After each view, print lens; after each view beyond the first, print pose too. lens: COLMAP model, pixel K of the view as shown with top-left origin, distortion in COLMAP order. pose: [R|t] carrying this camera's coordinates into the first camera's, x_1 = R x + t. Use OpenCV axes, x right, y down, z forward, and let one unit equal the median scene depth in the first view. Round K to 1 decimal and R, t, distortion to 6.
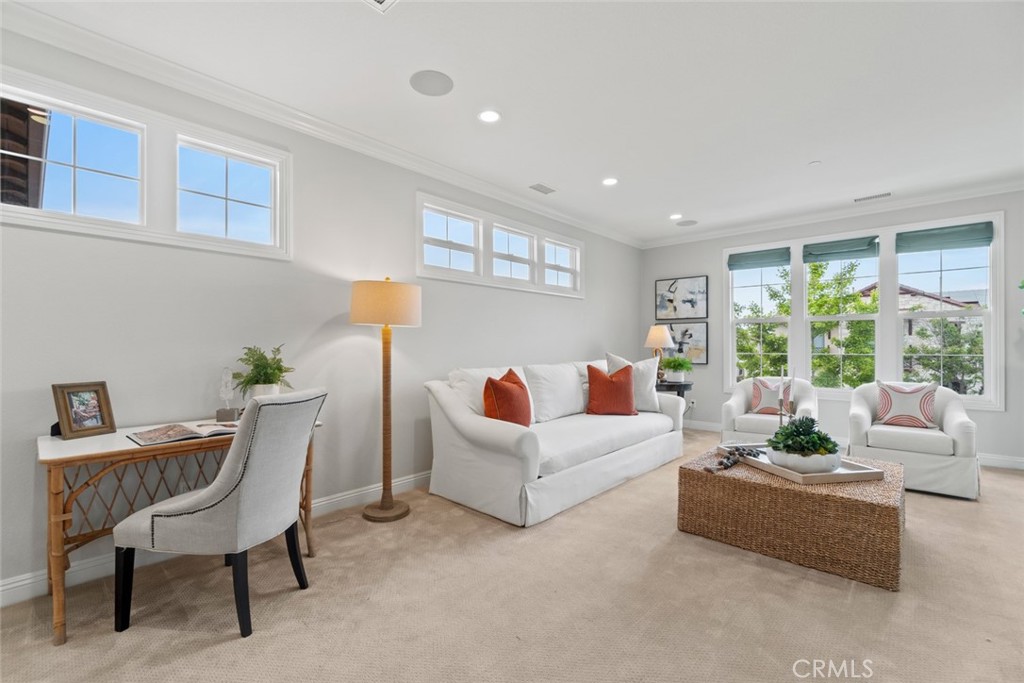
lens RADIAL K [[439.4, 0, 507.5], [0, 439.4, 343.8], [0, 0, 1]] dist [-0.005389, 0.000240]
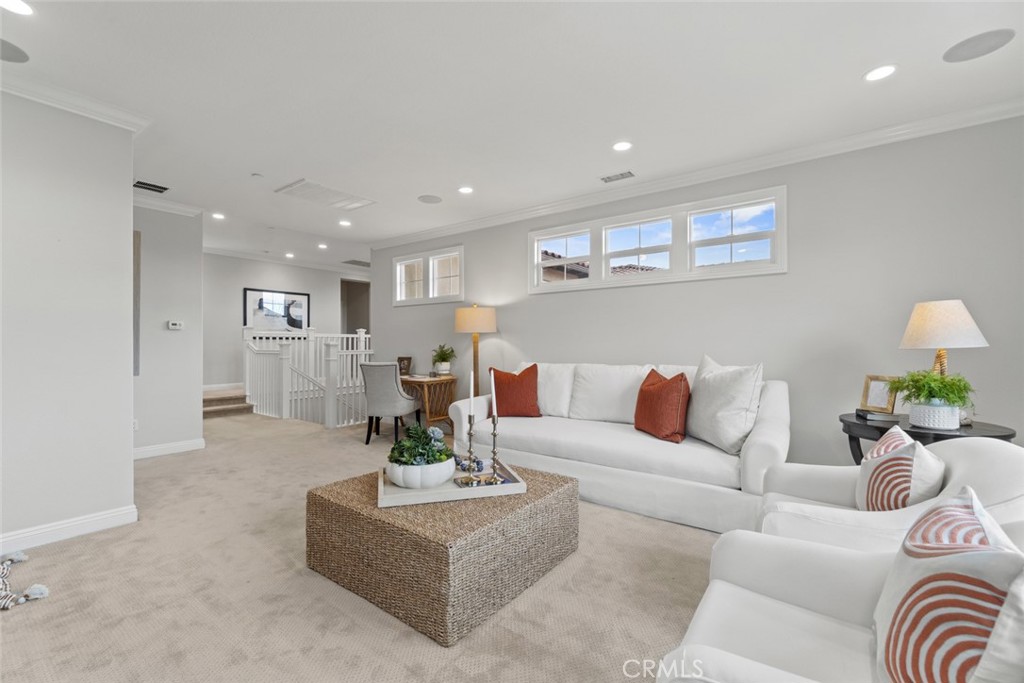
lens RADIAL K [[439.4, 0, 507.5], [0, 439.4, 343.8], [0, 0, 1]] dist [-0.005389, 0.000240]
pose [[0.110193, -0.005146, -0.993897, 1.165980], [-0.002220, 0.999983, -0.005423, 0.009888], [0.993908, 0.002804, 0.110180, 0.788177]]
